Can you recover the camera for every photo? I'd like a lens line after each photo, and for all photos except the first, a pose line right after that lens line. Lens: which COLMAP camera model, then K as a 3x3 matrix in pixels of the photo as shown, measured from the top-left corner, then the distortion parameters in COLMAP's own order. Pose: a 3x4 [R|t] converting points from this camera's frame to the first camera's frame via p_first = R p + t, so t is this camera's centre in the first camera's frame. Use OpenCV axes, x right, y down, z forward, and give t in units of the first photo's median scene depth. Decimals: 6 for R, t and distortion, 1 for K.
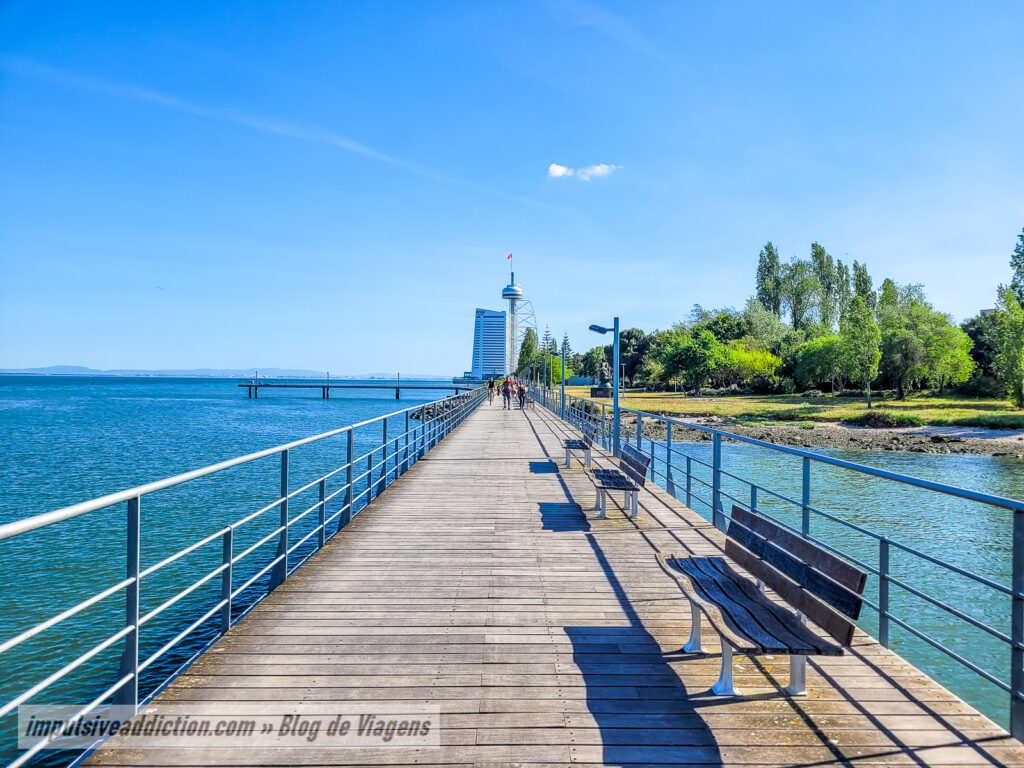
lens RADIAL K [[790.5, 0, 512.6], [0, 790.5, 382.5], [0, 0, 1]] dist [0.006175, 0.001637]
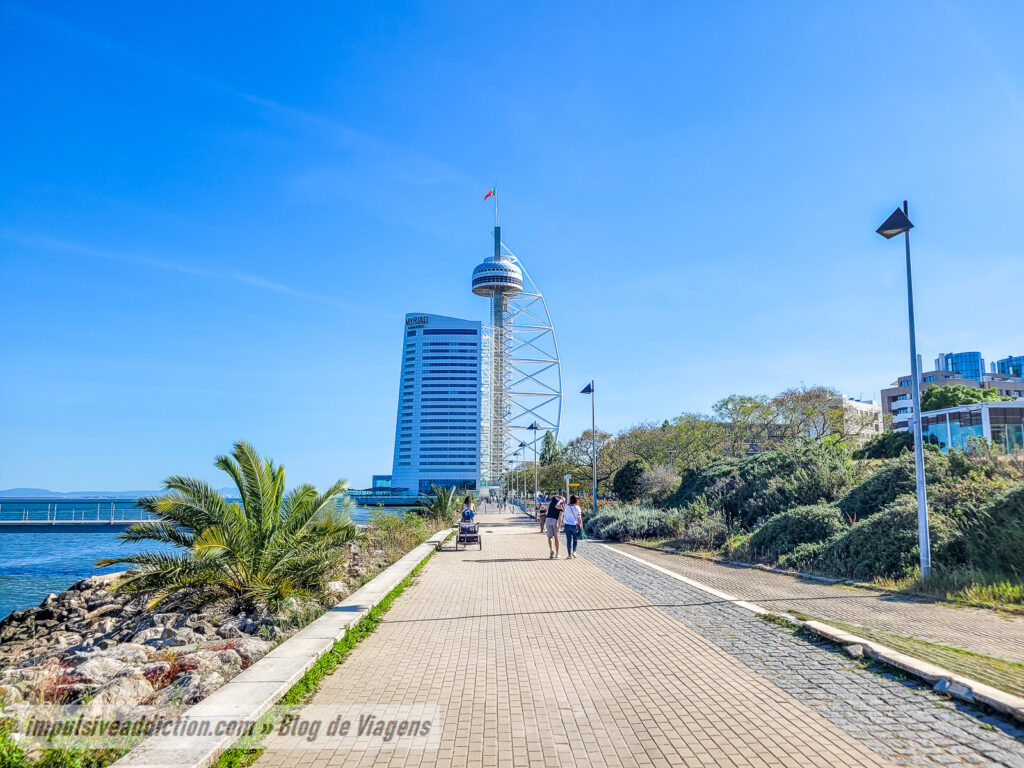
lens RADIAL K [[790.5, 0, 513.4], [0, 790.5, 384.7], [0, 0, 1]] dist [0.006175, 0.001637]
pose [[0.999508, -0.008768, 0.030130, -0.004500], [0.013004, 0.989578, -0.143408, -0.001195], [-0.028559, 0.143729, 0.989205, 0.611269]]
